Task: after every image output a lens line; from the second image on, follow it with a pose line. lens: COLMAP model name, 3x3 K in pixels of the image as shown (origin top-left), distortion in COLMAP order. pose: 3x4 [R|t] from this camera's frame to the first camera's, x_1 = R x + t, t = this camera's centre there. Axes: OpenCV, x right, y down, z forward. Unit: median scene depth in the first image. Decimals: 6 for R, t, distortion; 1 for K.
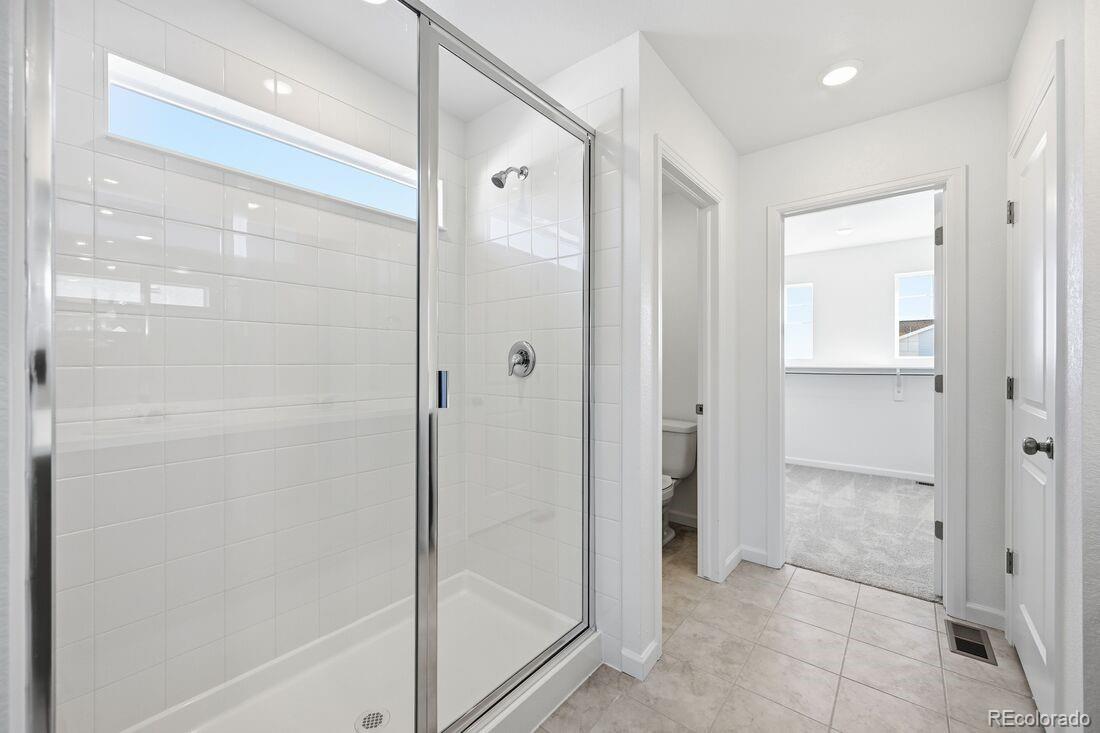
lens RADIAL K [[436.8, 0, 547.4], [0, 436.8, 360.1], [0, 0, 1]] dist [0.000321, 0.000211]
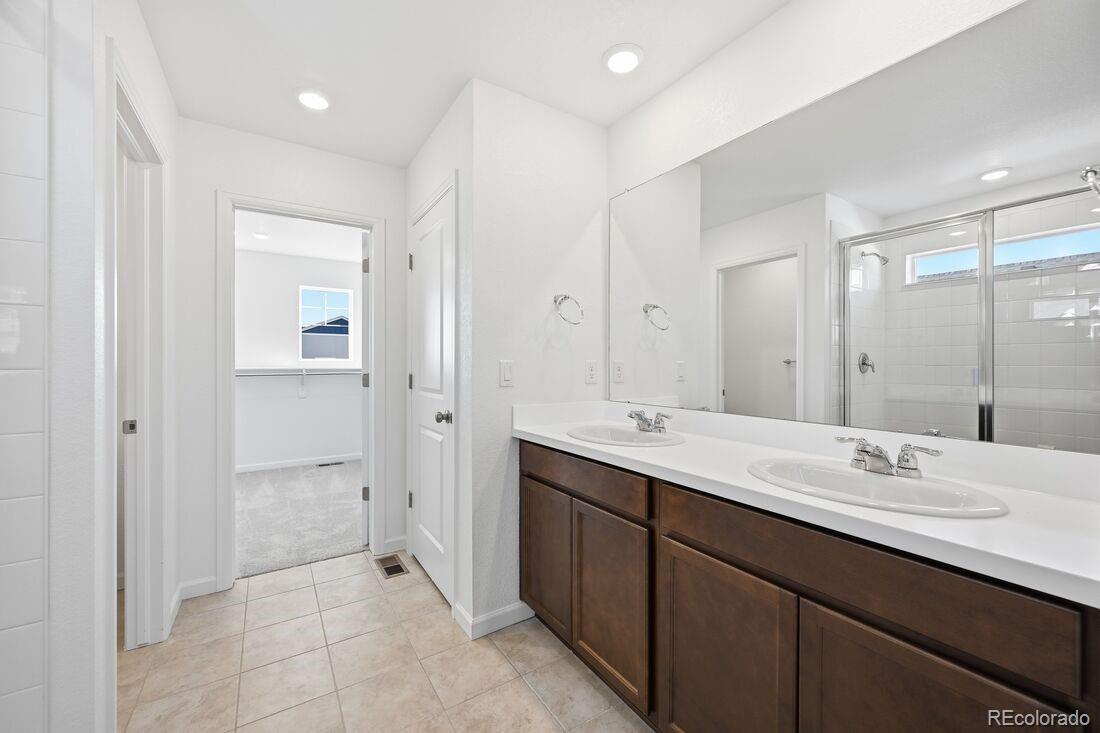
lens RADIAL K [[435.2, 0, 546.5], [0, 435.2, 363.3], [0, 0, 1]] dist [0.002452, 0.000265]
pose [[0.306217, -0.000923, 0.951961, -0.170303], [-0.002931, 0.999994, 0.001912, -0.000711], [-0.951957, -0.003375, 0.306213, 0.103118]]
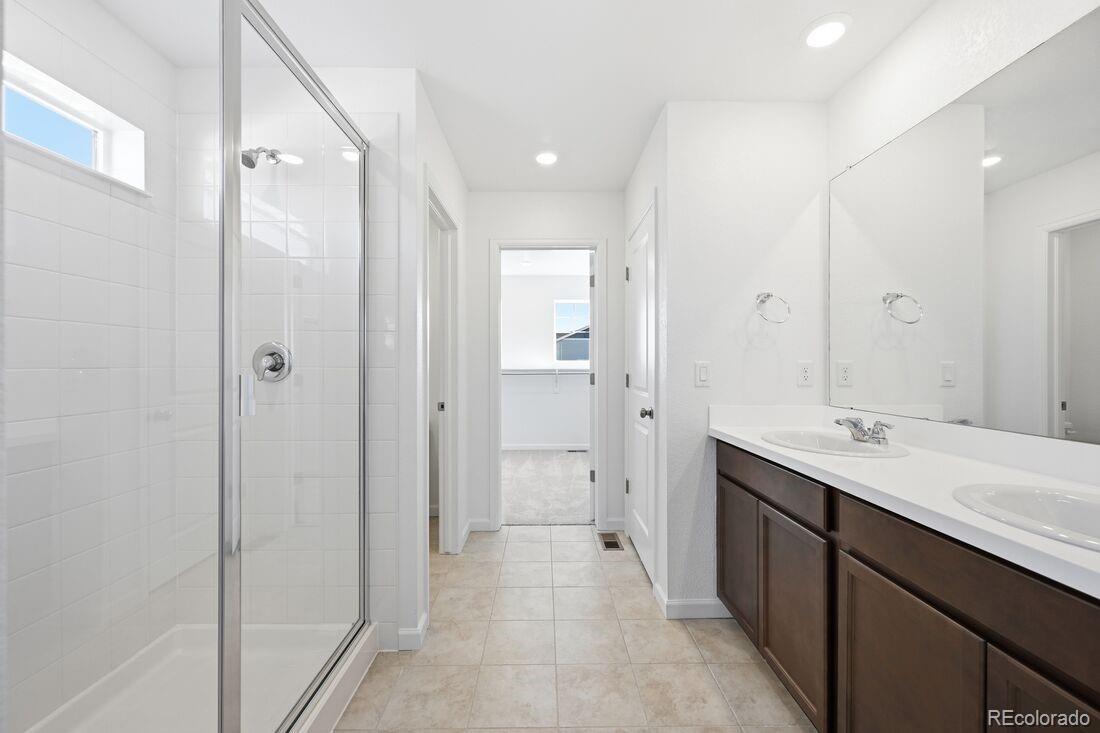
lens RADIAL K [[435.2, 0, 546.5], [0, 435.2, 363.3], [0, 0, 1]] dist [0.002452, 0.000265]
pose [[0.767363, 0.000453, 0.641212, -0.195577], [-0.000536, 1.000000, -0.000065, -0.000482], [-0.641212, -0.000294, 0.767364, -0.052660]]
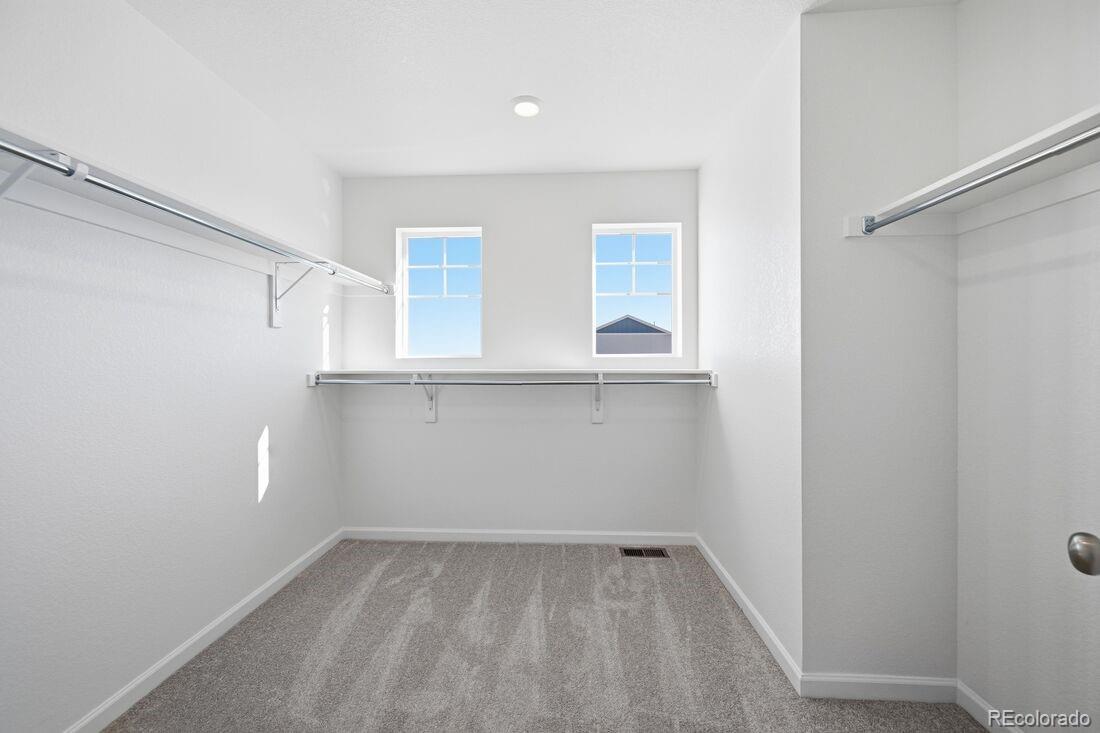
lens RADIAL K [[436.8, 0, 547.4], [0, 436.8, 360.1], [0, 0, 1]] dist [0.000321, 0.000211]
pose [[0.803654, 0.002230, 0.595093, 0.763720], [-0.000681, 0.999996, -0.002828, 0.004828], [-0.595097, 0.001868, 0.803652, 1.113958]]
